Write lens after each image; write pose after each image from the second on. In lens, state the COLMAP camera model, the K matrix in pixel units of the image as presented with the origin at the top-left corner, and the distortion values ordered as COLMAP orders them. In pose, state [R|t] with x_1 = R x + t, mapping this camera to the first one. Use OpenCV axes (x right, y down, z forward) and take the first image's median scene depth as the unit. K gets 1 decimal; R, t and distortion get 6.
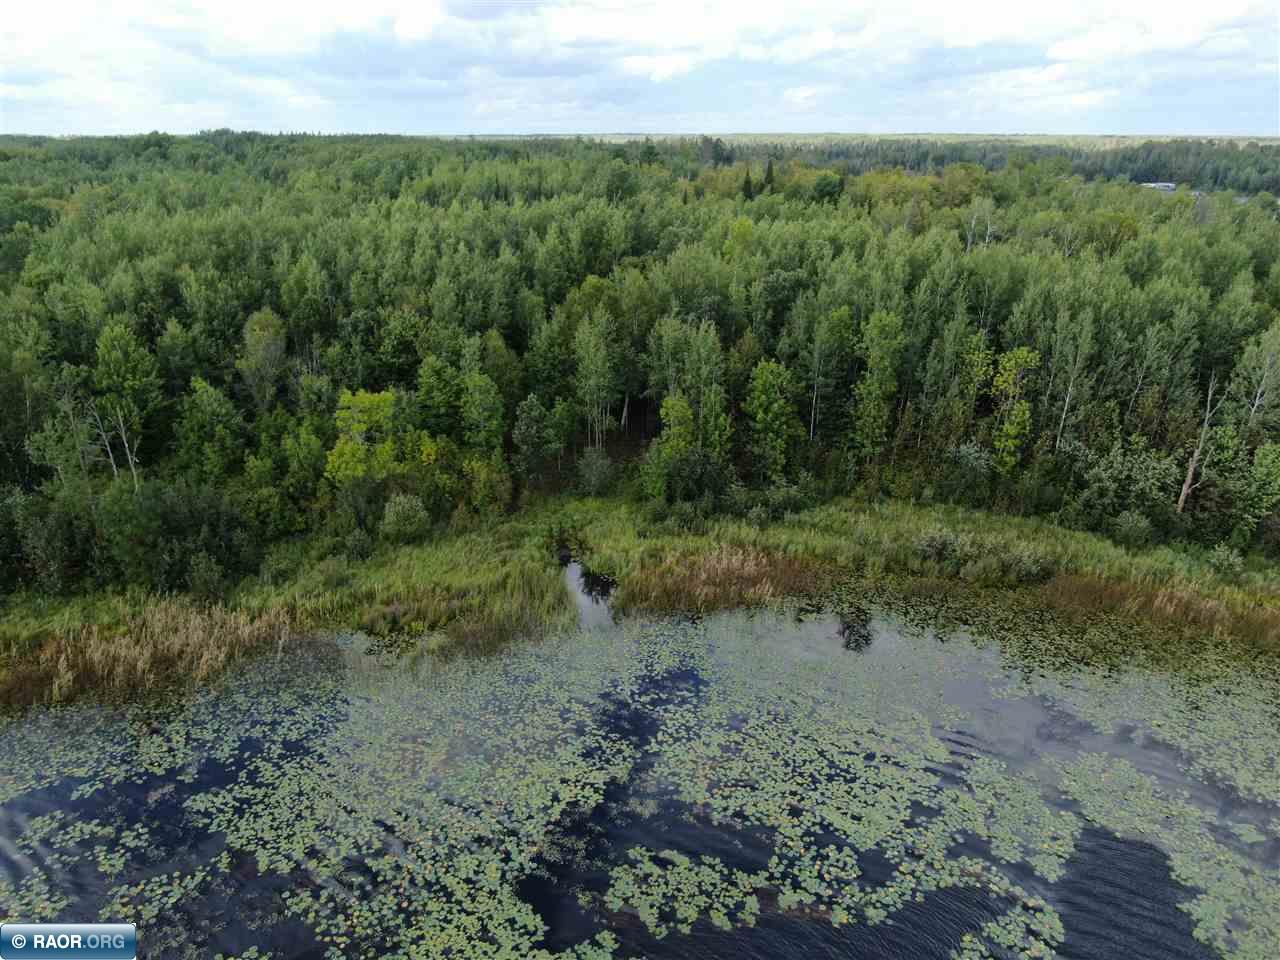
lens RADIAL K [[928.0, 0, 640.0], [0, 928.0, 480.0], [0, 0, 1]] dist [-0.016771, 0.007053]
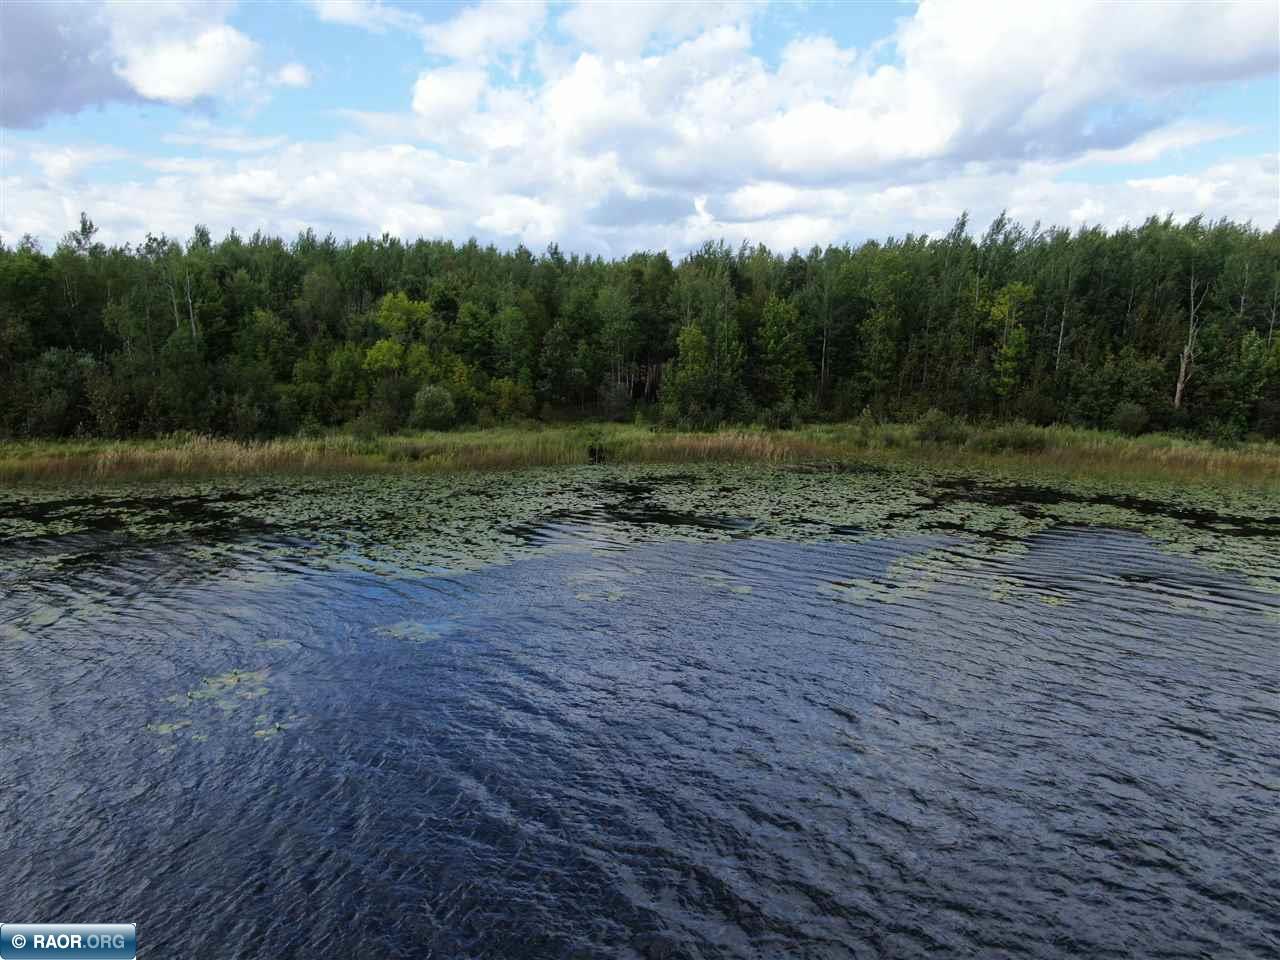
lens RADIAL K [[928.0, 0, 640.0], [0, 928.0, 480.0], [0, 0, 1]] dist [-0.016771, 0.007053]
pose [[0.998464, 0.012892, -0.053887, 0.043212], [-0.023387, 0.979731, -0.198948, 0.322139], [0.050230, 0.199903, 0.978527, -0.021766]]
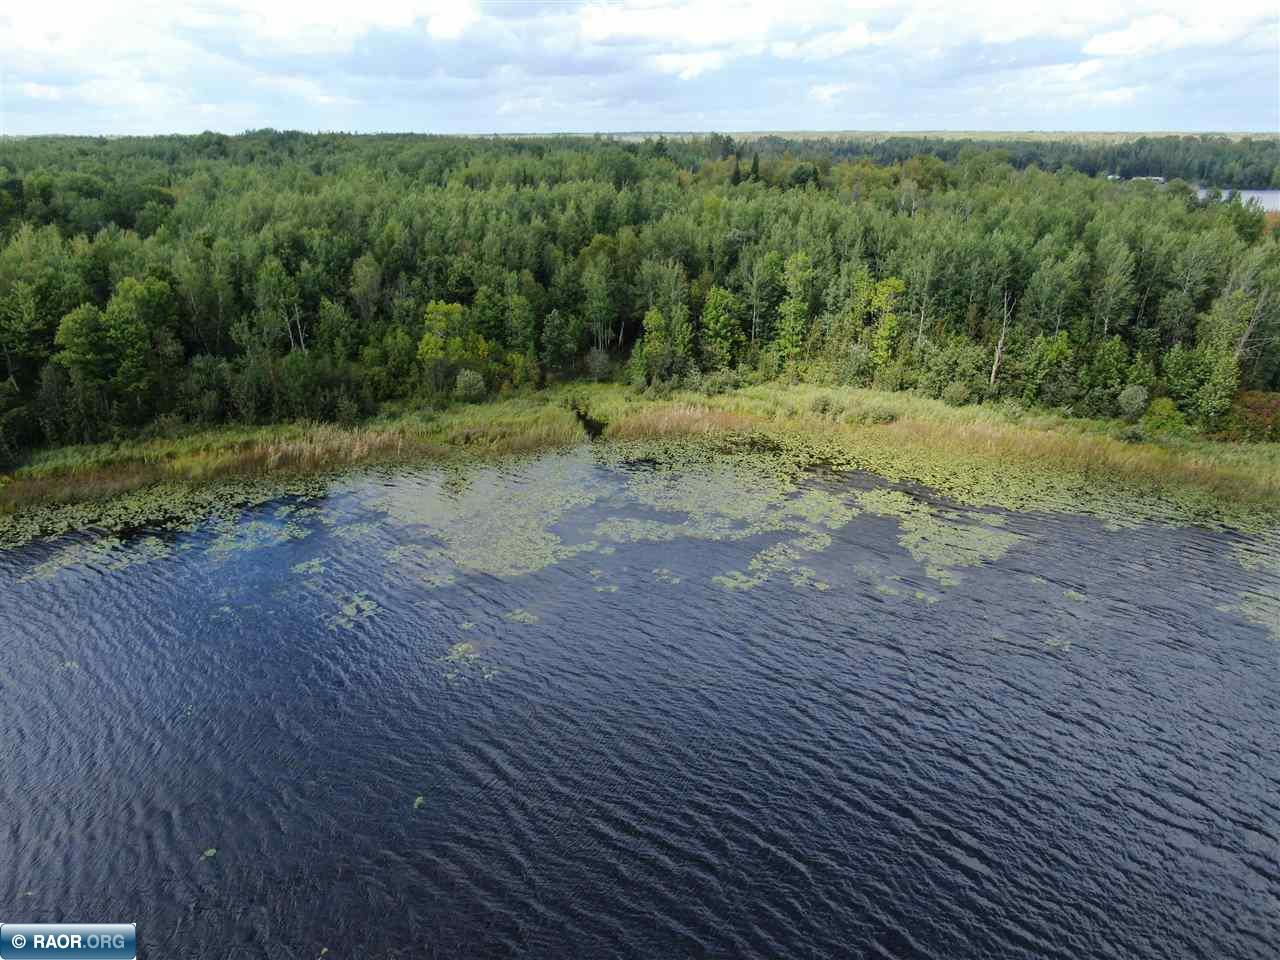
lens RADIAL K [[928.0, 0, 640.0], [0, 928.0, 480.0], [0, 0, 1]] dist [-0.016771, 0.007053]
pose [[0.999786, 0.004241, -0.020234, 0.051581], [-0.004212, 0.999990, 0.001485, 0.184057], [0.020240, -0.001400, 0.999794, -0.482088]]
